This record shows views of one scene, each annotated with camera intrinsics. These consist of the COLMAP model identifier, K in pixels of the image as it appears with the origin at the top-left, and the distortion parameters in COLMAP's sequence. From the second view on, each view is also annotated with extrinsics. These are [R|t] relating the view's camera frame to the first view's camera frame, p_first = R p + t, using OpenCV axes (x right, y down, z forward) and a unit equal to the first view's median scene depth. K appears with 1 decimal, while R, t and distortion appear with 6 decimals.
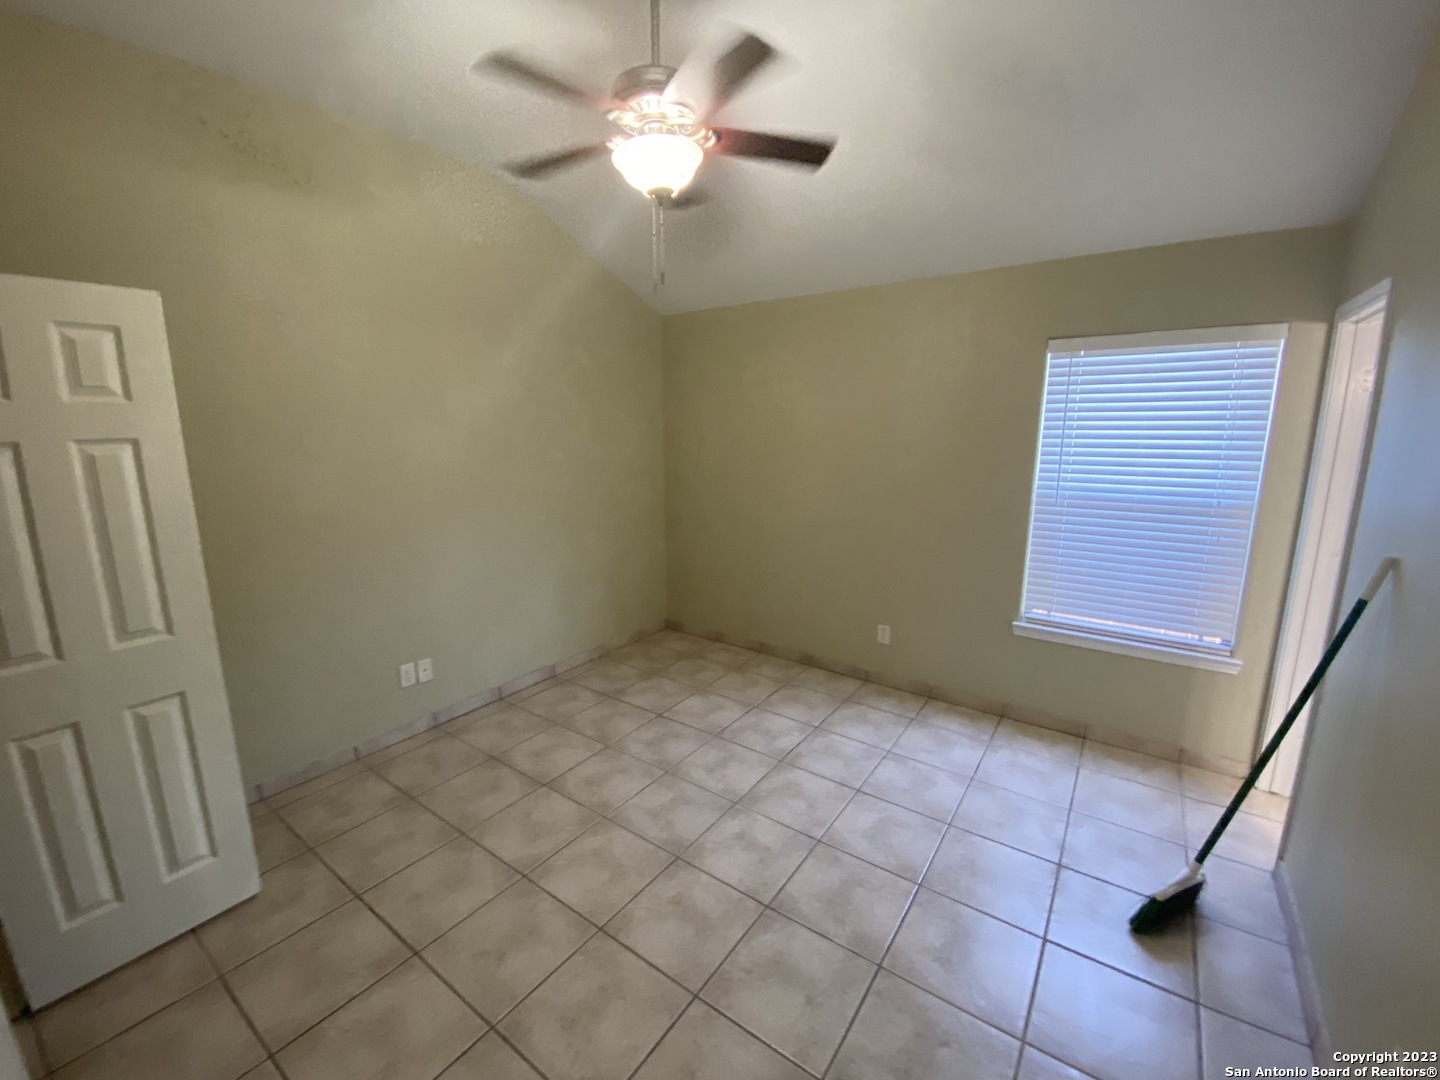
lens RADIAL K [[579.9, 0, 718.4], [0, 579.9, 534.7], [0, 0, 1]] dist [0.001025, -0.010459]
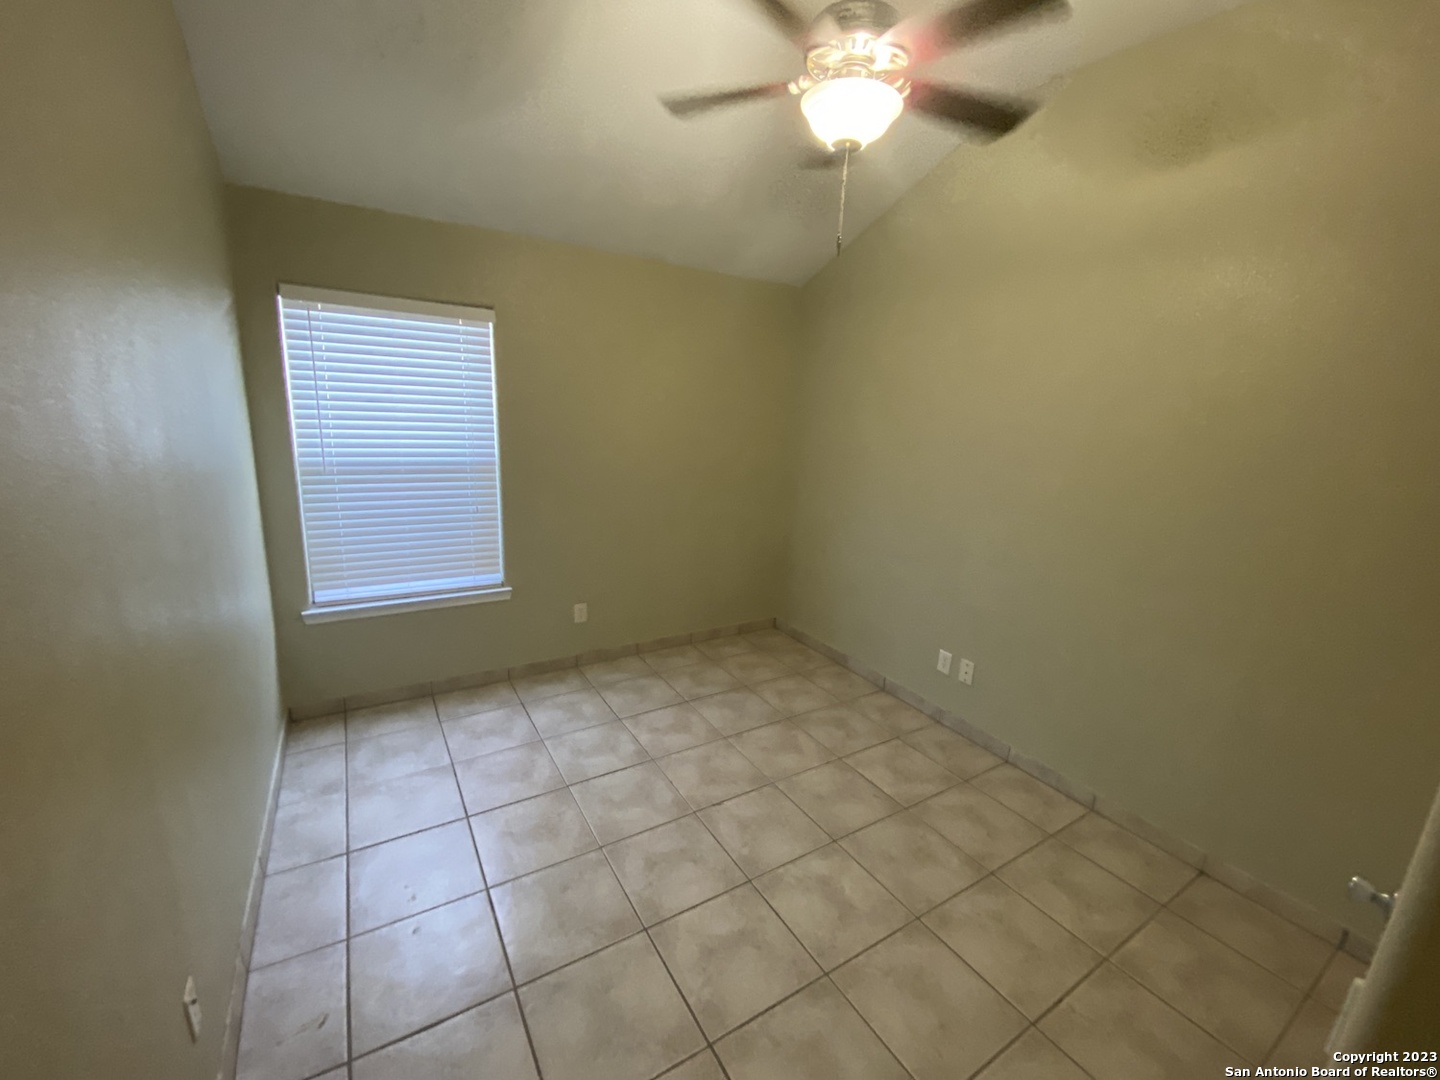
lens RADIAL K [[611.1, 0, 723.6], [0, 611.1, 535.9], [0, 0, 1]] dist [0.000829, 0.000042]
pose [[0.364059, -0.178006, 0.914207, -0.535070], [0.126817, 0.981899, 0.140685, -0.067261], [-0.922702, 0.064719, 0.380043, 0.401293]]
